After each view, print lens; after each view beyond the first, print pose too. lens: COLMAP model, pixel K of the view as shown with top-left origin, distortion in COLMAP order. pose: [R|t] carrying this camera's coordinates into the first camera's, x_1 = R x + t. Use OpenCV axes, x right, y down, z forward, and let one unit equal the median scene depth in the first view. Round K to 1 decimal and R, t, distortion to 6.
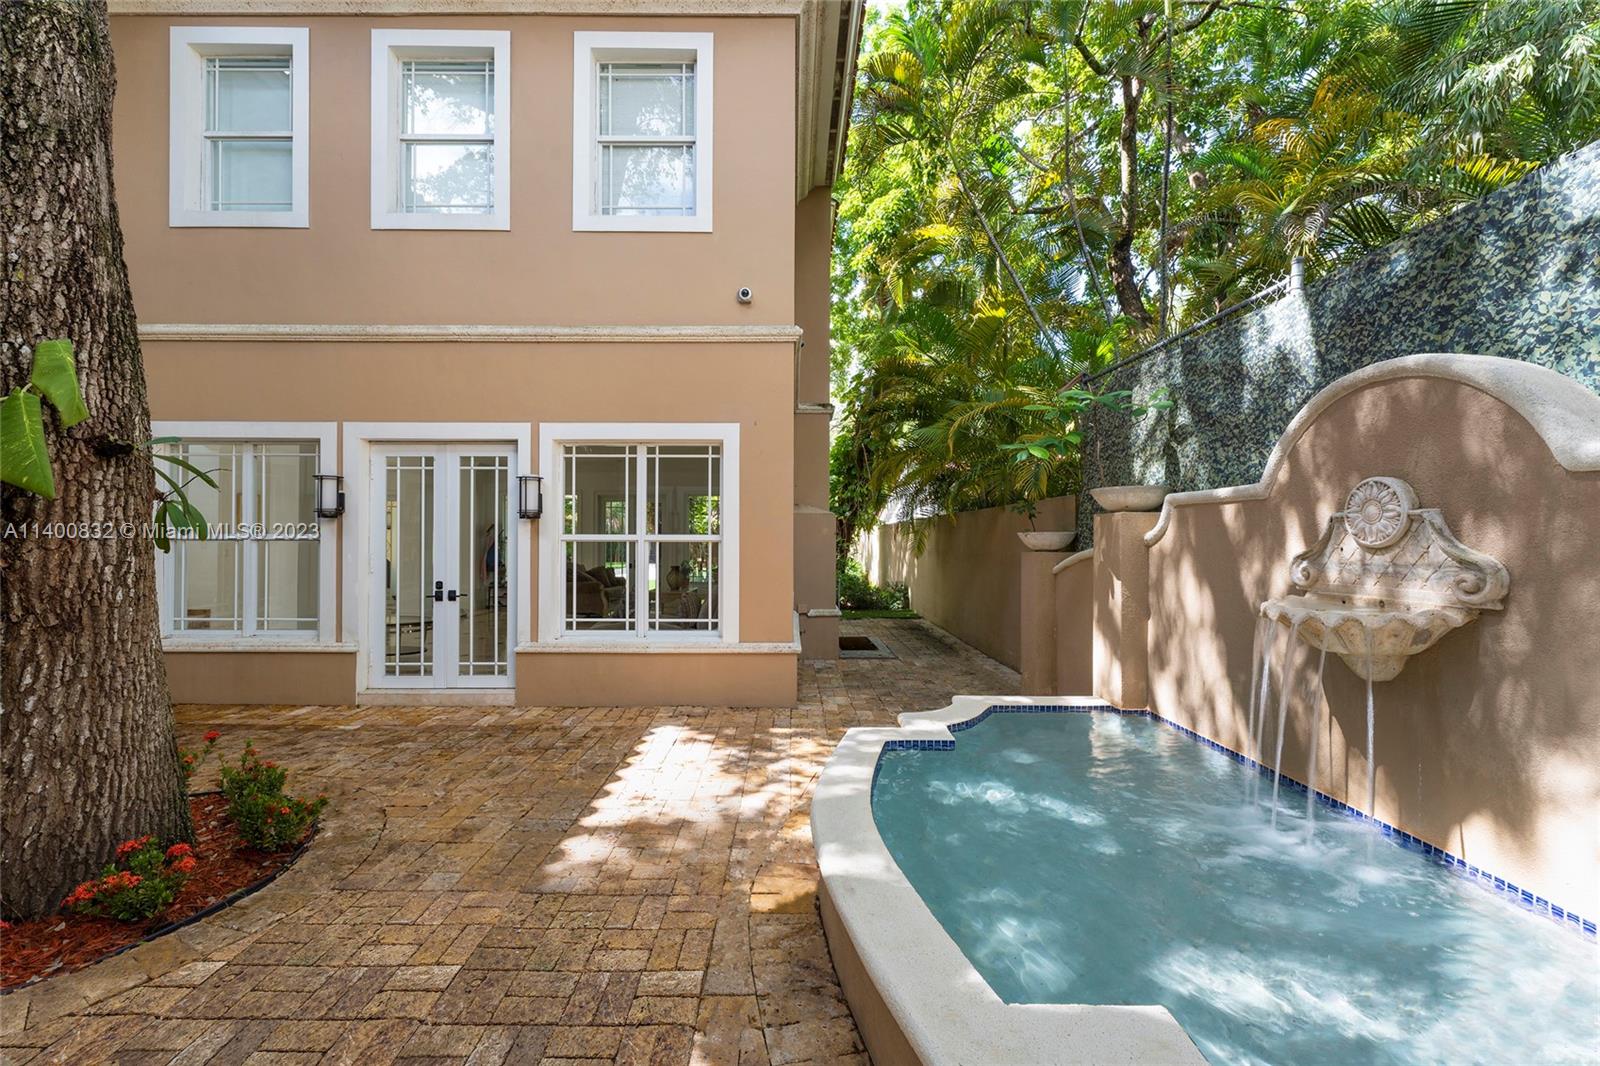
lens RADIAL K [[646.1, 0, 796.1], [0, 646.1, 535.1], [0, 0, 1]] dist [0.004007, -0.000480]
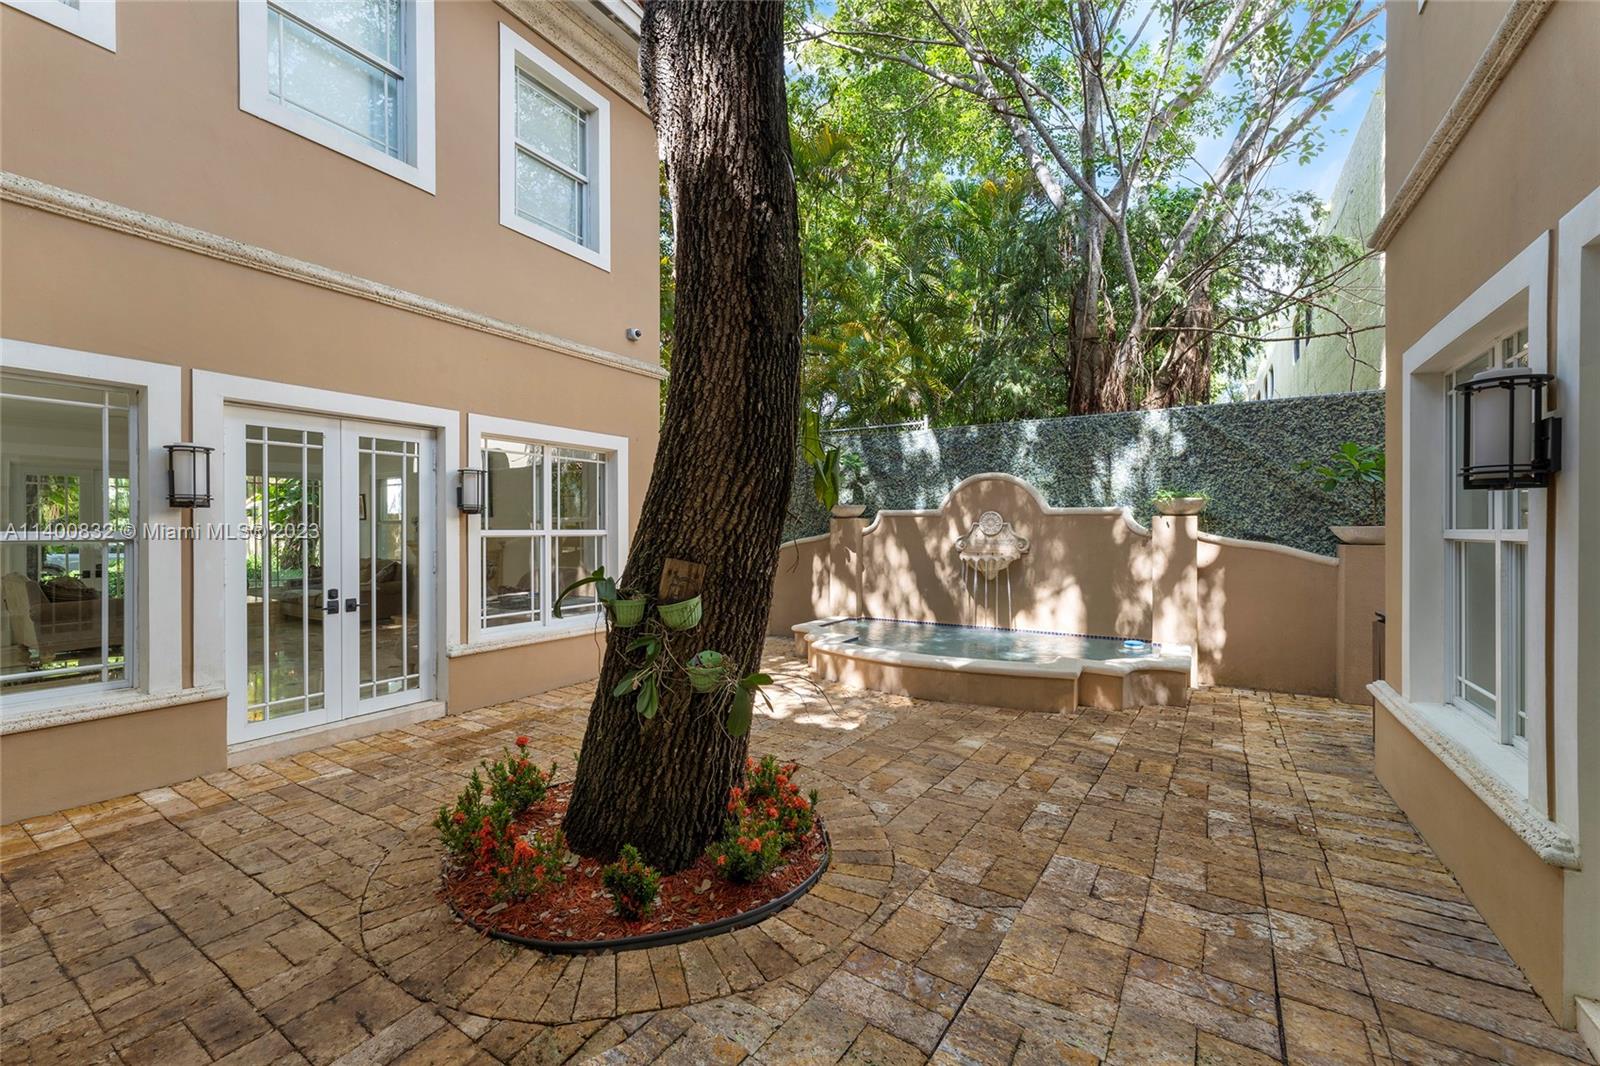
lens RADIAL K [[646.1, 0, 790.7], [0, 646.1, 528.0], [0, 0, 1]] dist [0.004007, -0.000480]
pose [[0.521804, -0.006747, 0.853039, -1.032691], [-0.002879, 0.999949, 0.009669, -0.015572], [-0.853061, -0.007501, 0.521758, 0.105690]]
